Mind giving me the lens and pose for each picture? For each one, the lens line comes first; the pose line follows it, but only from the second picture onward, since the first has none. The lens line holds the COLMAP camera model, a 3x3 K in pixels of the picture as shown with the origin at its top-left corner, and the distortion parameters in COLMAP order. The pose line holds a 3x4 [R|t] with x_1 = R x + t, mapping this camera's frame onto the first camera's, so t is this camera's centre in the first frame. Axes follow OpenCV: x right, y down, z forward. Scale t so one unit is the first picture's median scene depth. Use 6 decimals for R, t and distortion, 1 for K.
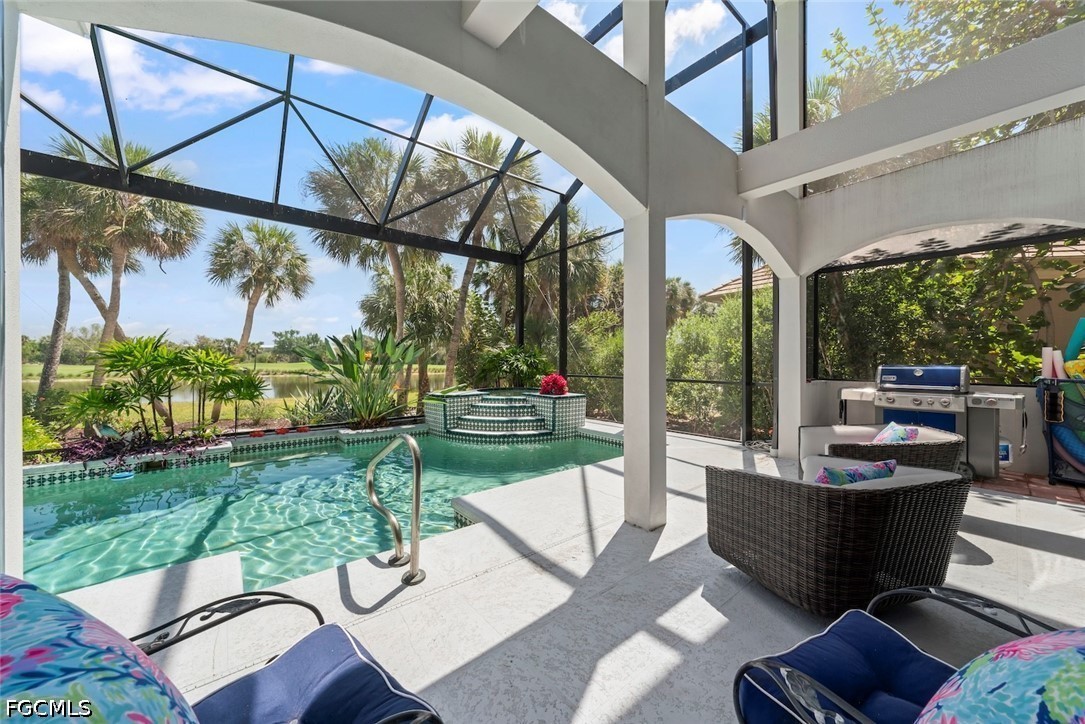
lens RADIAL K [[387.2, 0, 542.5], [0, 387.2, 362.0], [0, 0, 1]] dist [-0.001233, -0.000079]
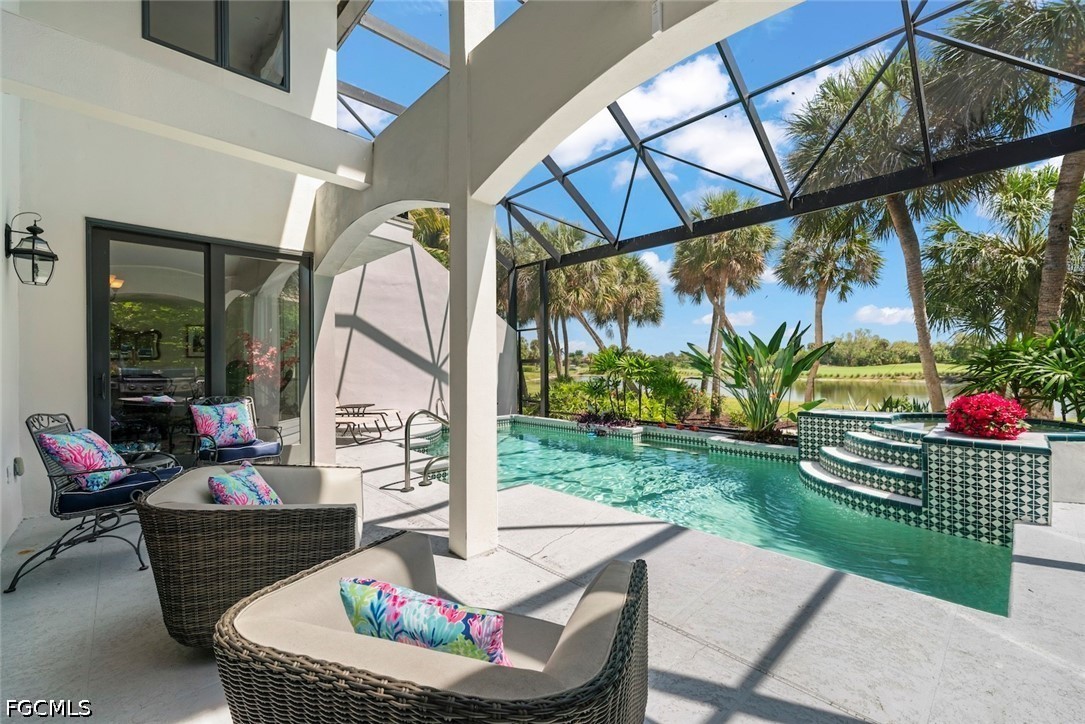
lens RADIAL K [[452.0, 0, 542.5], [0, 452.0, 362.0], [0, 0, 1]] dist [-0.000619, -0.000128]
pose [[0.066587, -0.006170, -0.997762, 0.467313], [0.003157, 0.999977, -0.005973, -0.002700], [0.997776, -0.002753, 0.066605, 0.391005]]
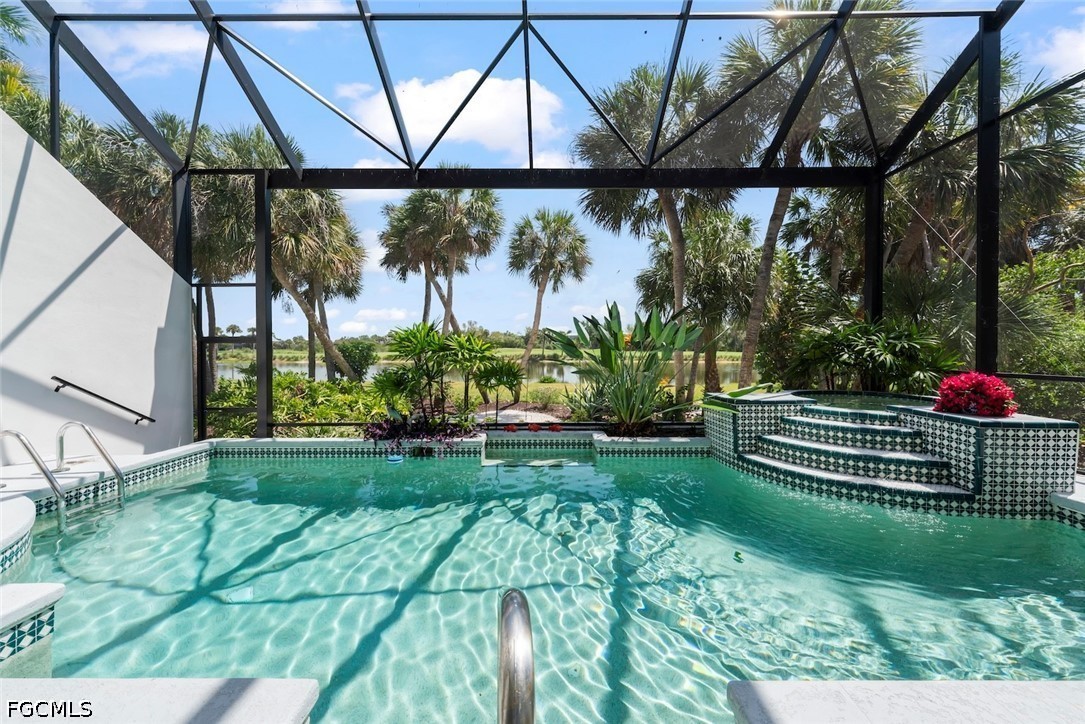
lens RADIAL K [[423.0, 0, 543.5], [0, 423.0, 349.9], [0, 0, 1]] dist [-0.000949, 0.000118]
pose [[0.769305, 0.002824, -0.638875, -0.041413], [-0.000320, 0.999992, 0.004035, 0.000861], [0.638881, -0.002900, 0.769300, 0.217730]]
